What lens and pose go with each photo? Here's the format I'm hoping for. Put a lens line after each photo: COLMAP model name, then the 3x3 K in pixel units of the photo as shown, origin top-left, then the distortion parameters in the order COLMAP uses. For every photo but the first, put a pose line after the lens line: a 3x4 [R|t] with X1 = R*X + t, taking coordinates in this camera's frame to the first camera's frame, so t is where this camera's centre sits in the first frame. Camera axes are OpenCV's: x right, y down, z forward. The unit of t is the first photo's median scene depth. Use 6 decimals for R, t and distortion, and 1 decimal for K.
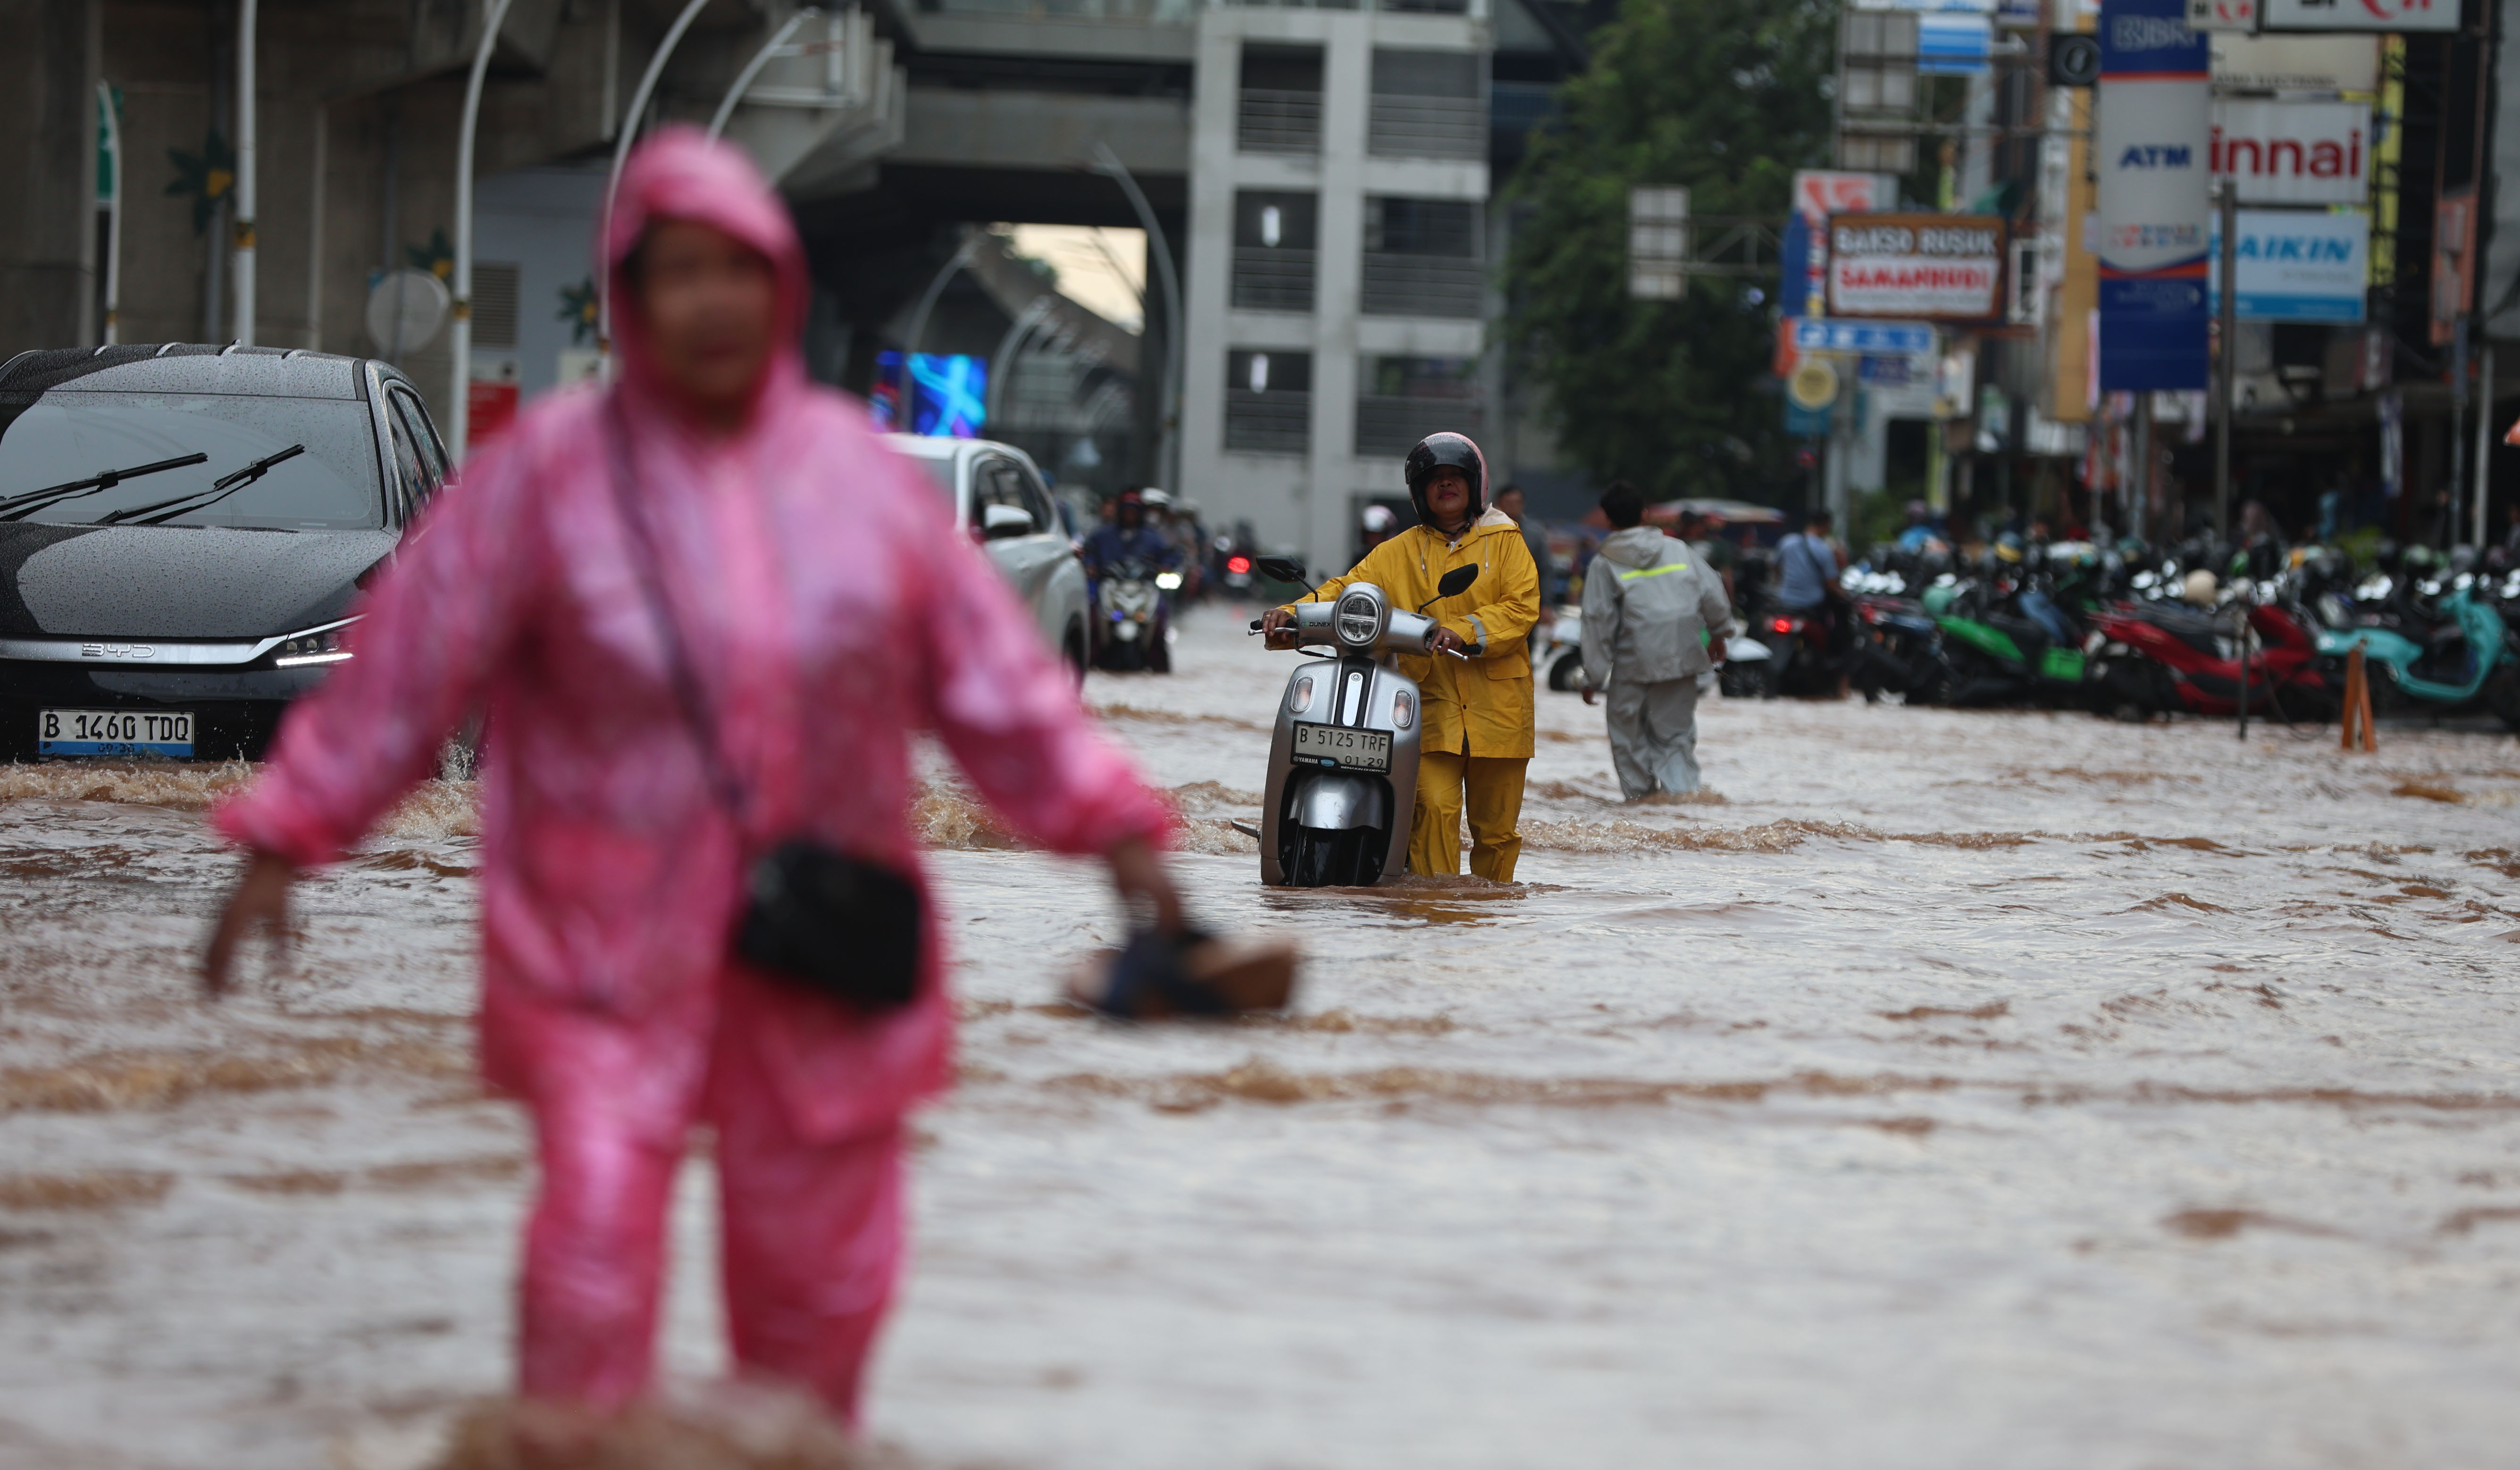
lens RADIAL K [[14829.3, 0, 1260.0], [0, 14829.3, 735.0], [0, 0, 1]] dist [0.293512, -4.512526]
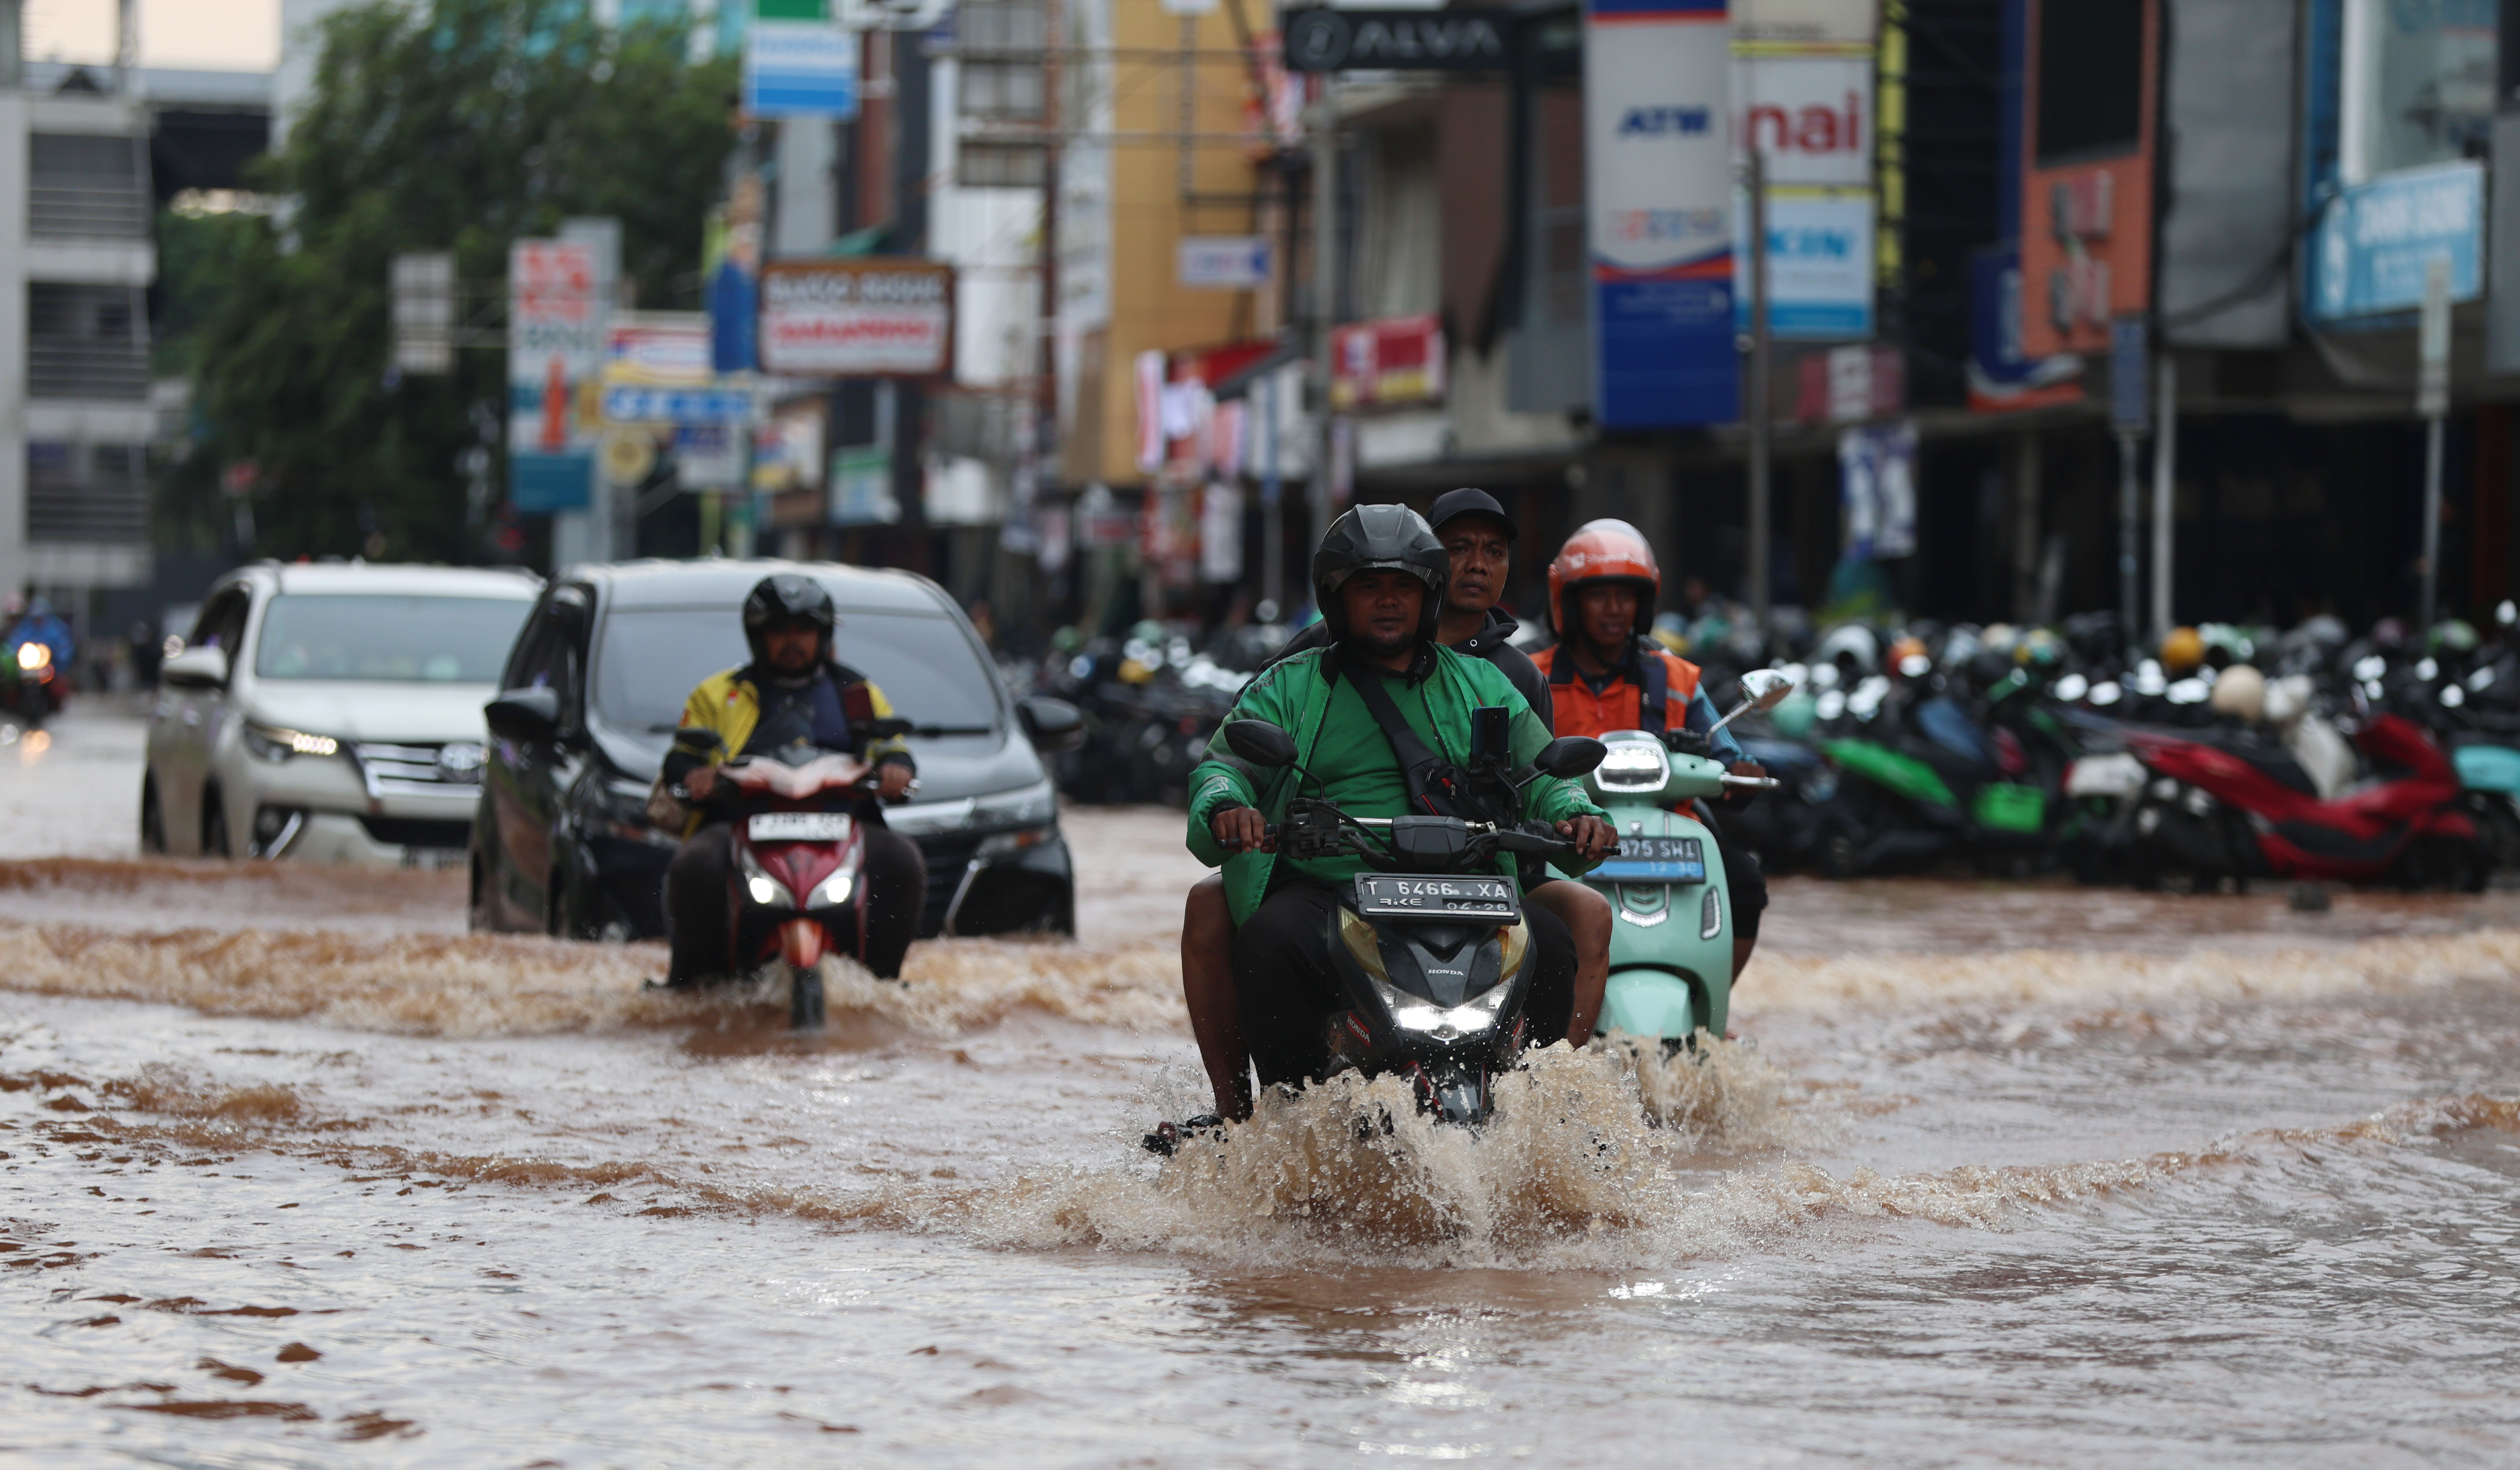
lens RADIAL K [[13018.8, 0, 1260.0], [0, 13018.8, 735.0], [0, 0, 1]] dist [0.083773, 8.594691]
pose [[0.992737, -0.022665, 0.118152, -0.039710], [0.023061, 0.999732, -0.001979, -0.006026], [-0.118076, 0.004689, 0.992994, 0.318905]]
